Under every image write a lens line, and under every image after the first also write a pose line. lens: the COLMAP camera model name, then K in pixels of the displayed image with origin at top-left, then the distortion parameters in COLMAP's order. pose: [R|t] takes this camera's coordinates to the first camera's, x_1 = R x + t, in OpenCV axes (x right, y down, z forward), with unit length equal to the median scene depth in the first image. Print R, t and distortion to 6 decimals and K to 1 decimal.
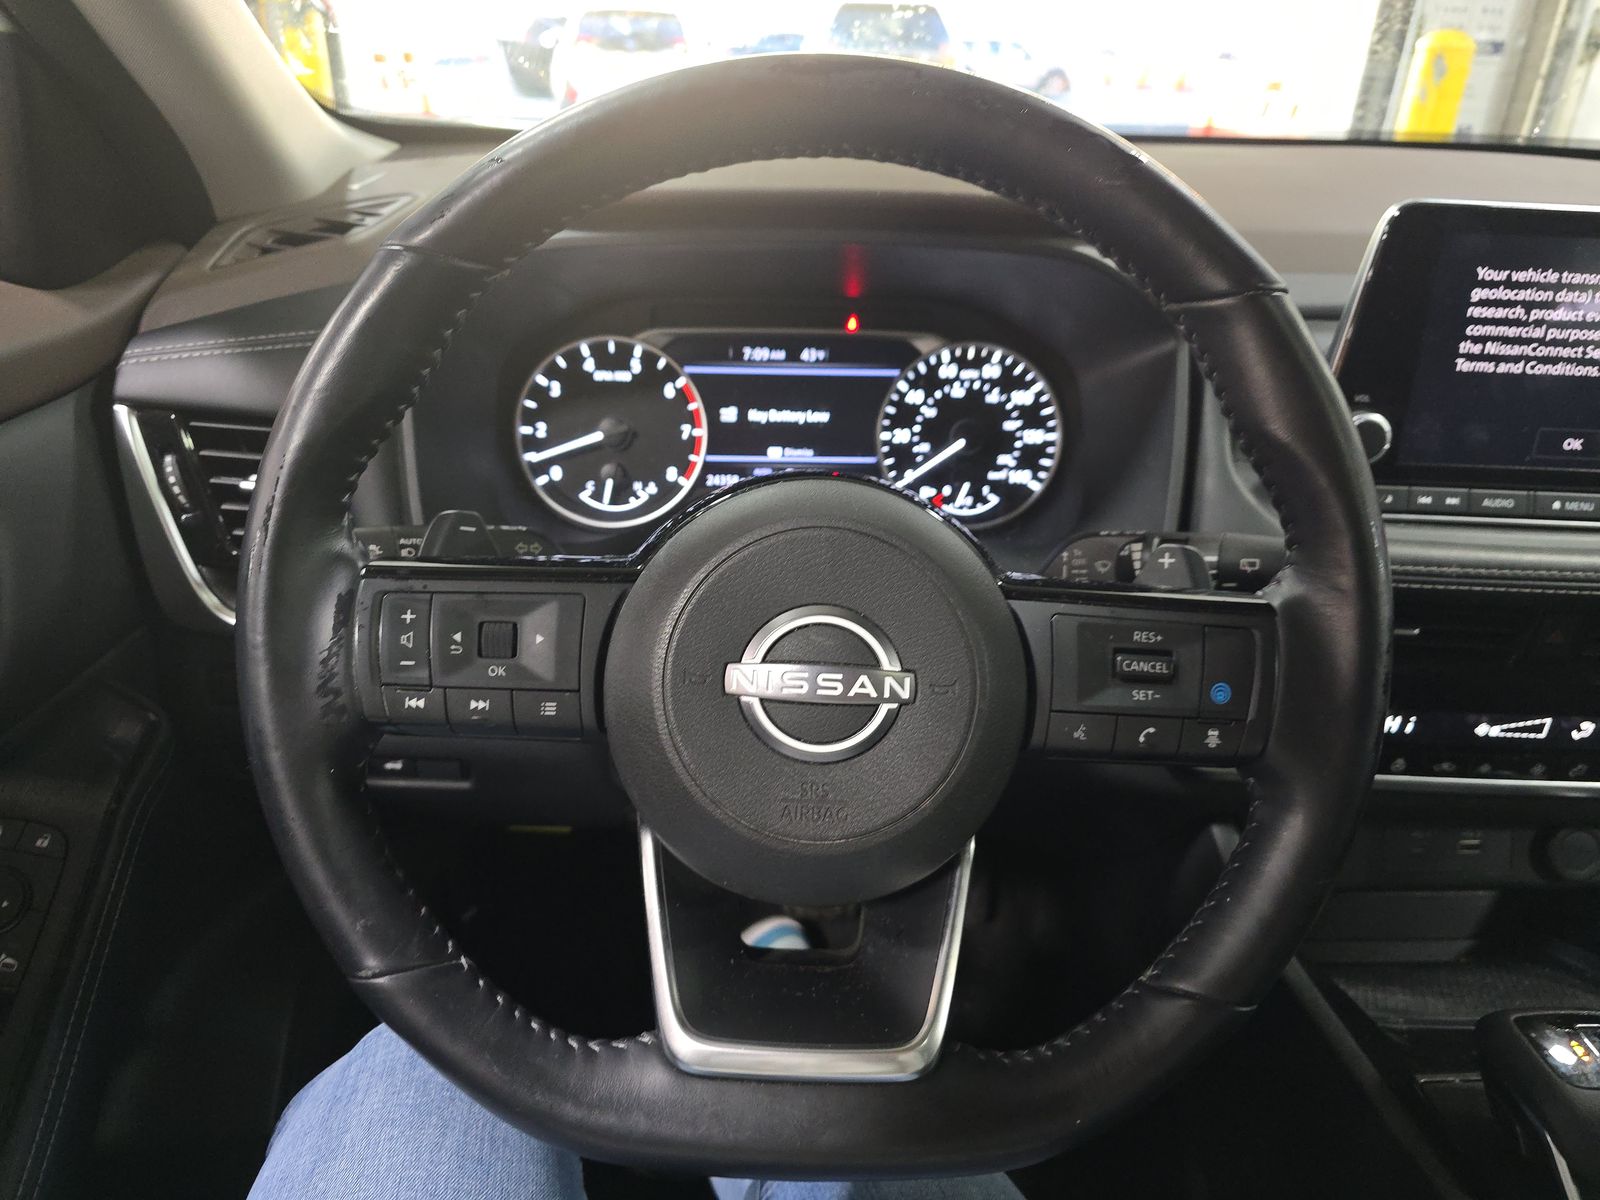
lens RADIAL K [[1091.3, 0, 800.0], [0, 1091.3, 600.0], [0, 0, 1]] dist [0.062228, -0.087014]
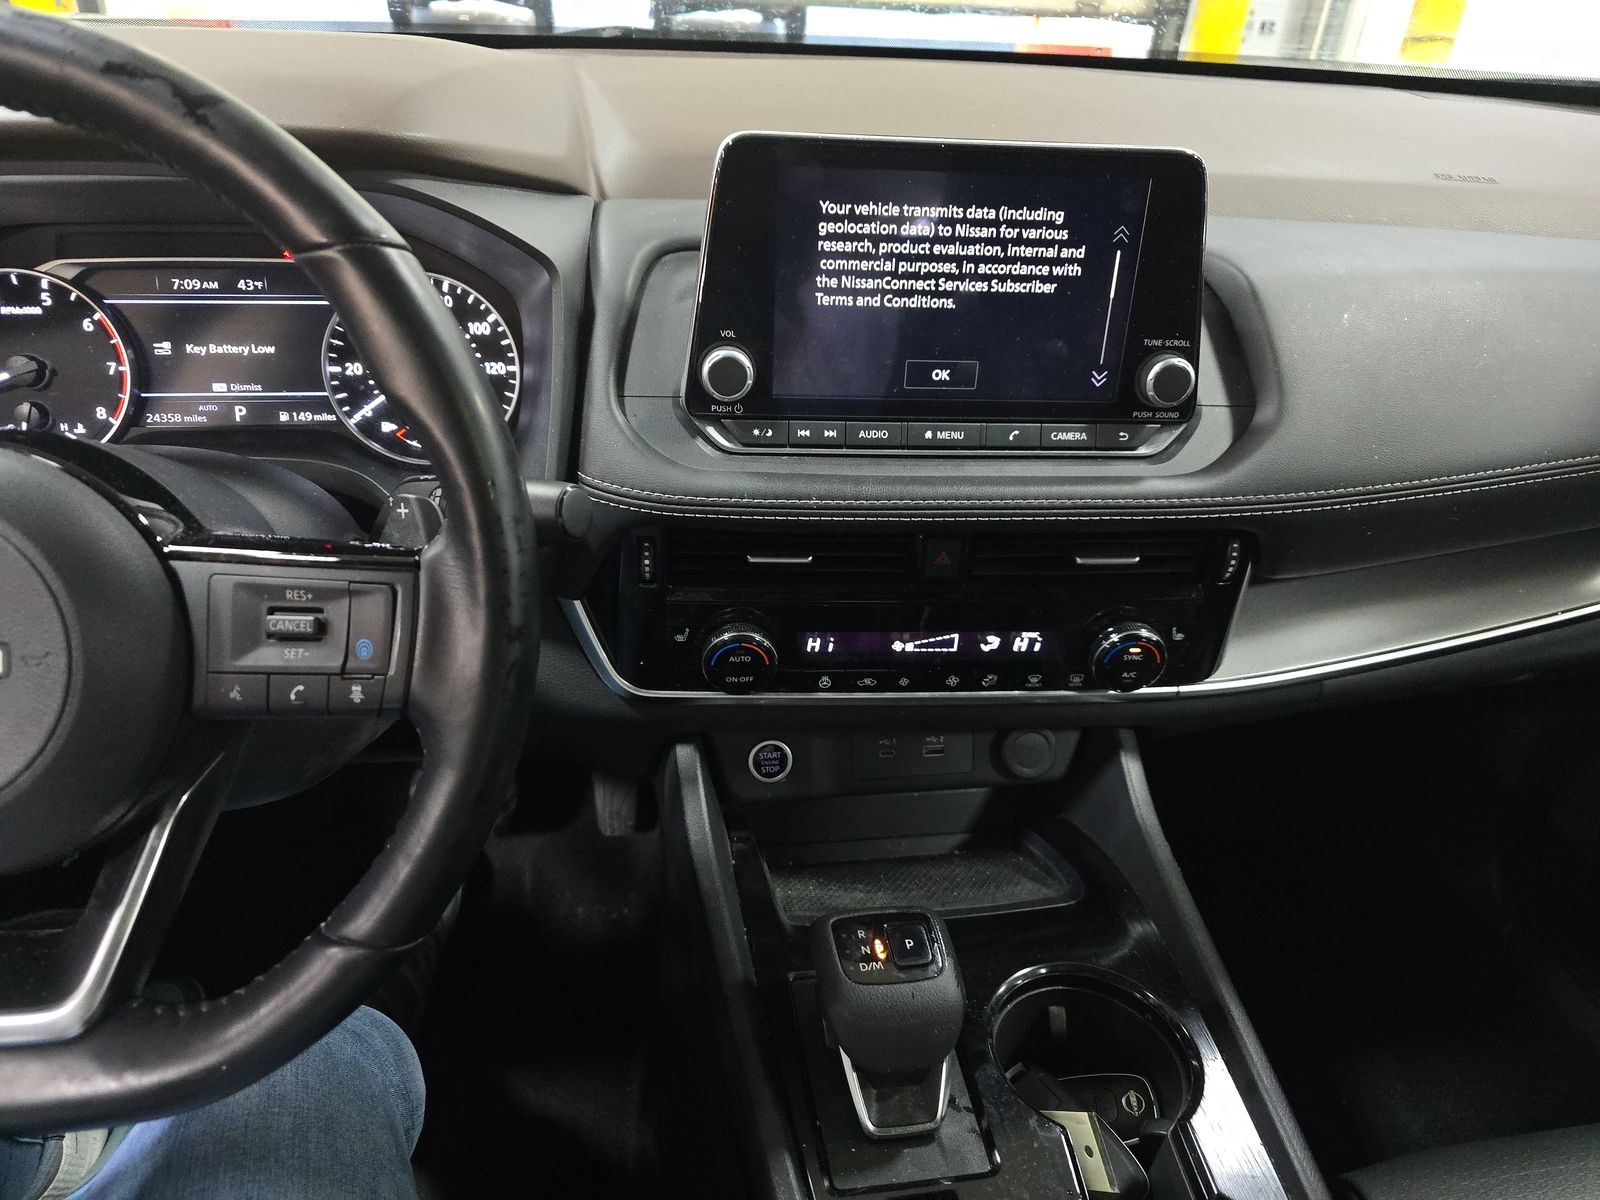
lens RADIAL K [[1069.5, 0, 800.0], [0, 1069.5, 600.0], [0, 0, 1]] dist [0.032957, -0.048759]
pose [[0.993197, -0.038764, 0.109807, 0.378642], [0.029063, 0.995642, 0.088616, -0.019335], [-0.112763, -0.084822, 0.989995, -0.005732]]
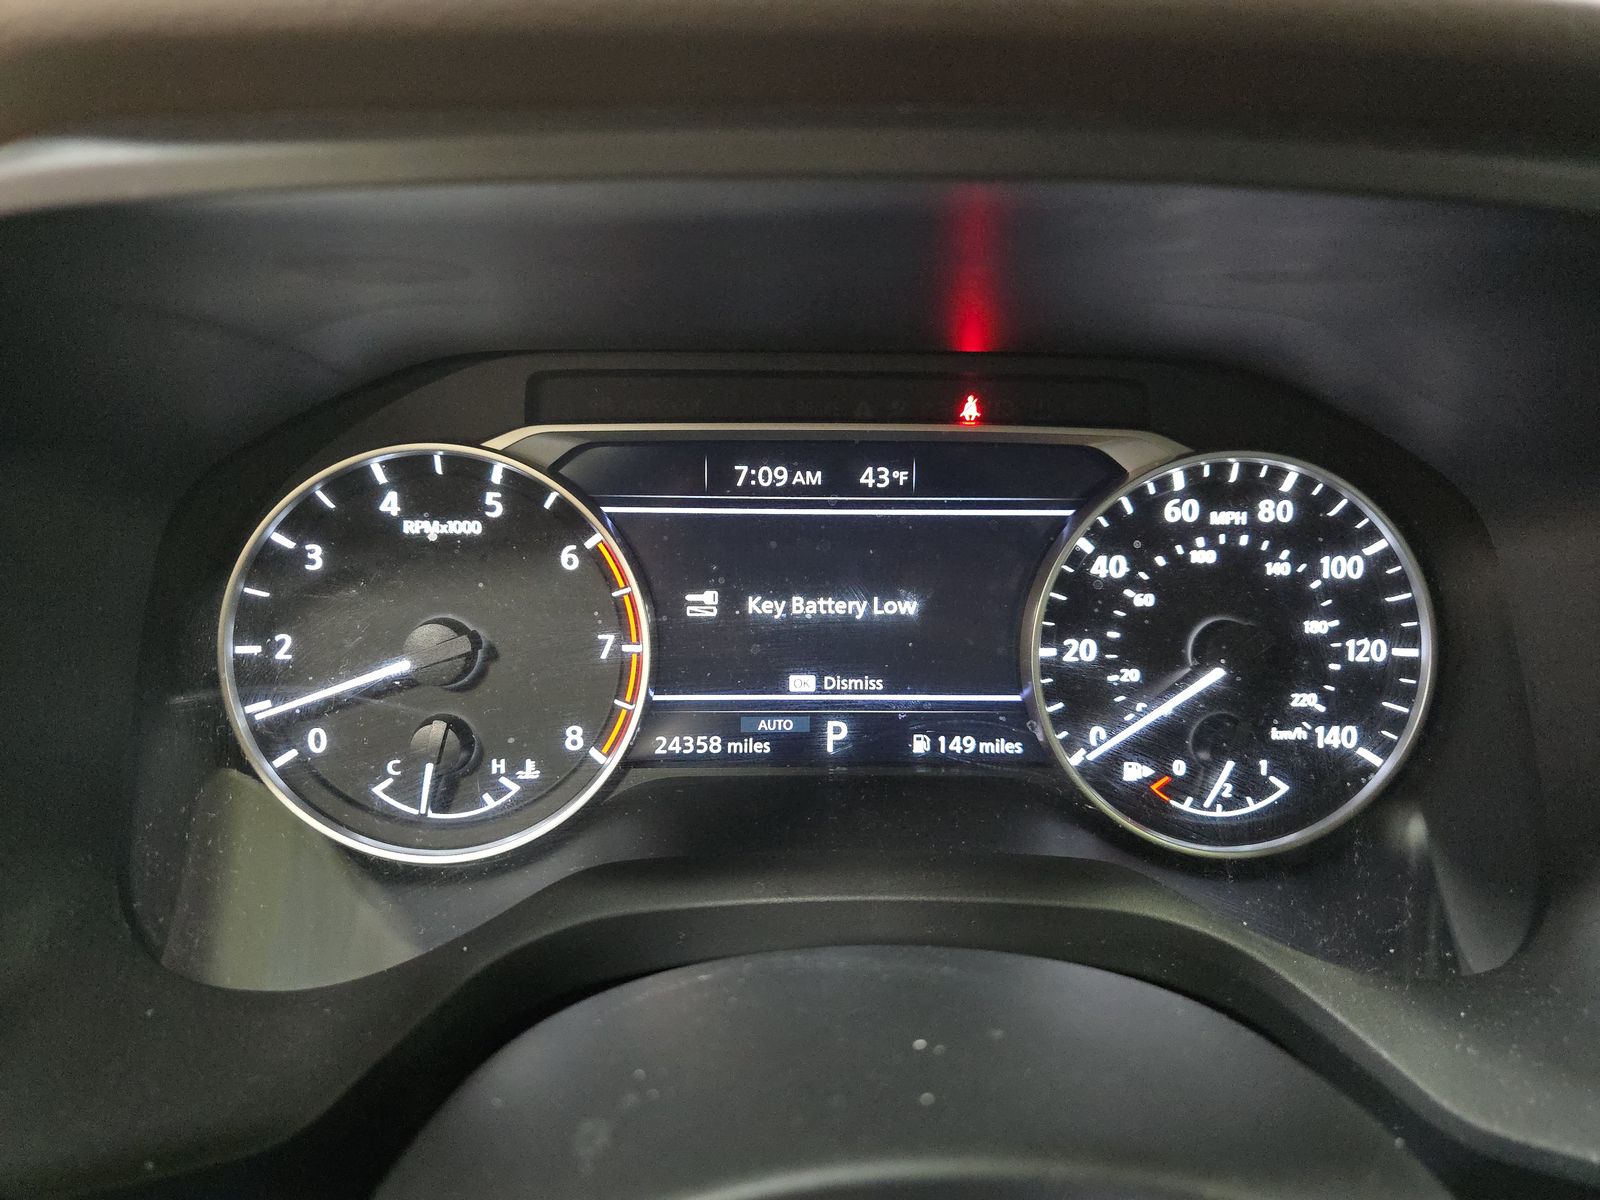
lens RADIAL K [[1069.5, 0, 800.0], [0, 1069.5, 600.0], [0, 0, 1]] dist [0.032957, -0.048759]
pose [[0.999966, -0.002924, -0.007730, -0.020733], [0.002510, 0.998590, -0.053030, -0.149859], [0.007874, 0.053009, 0.998563, 0.558778]]
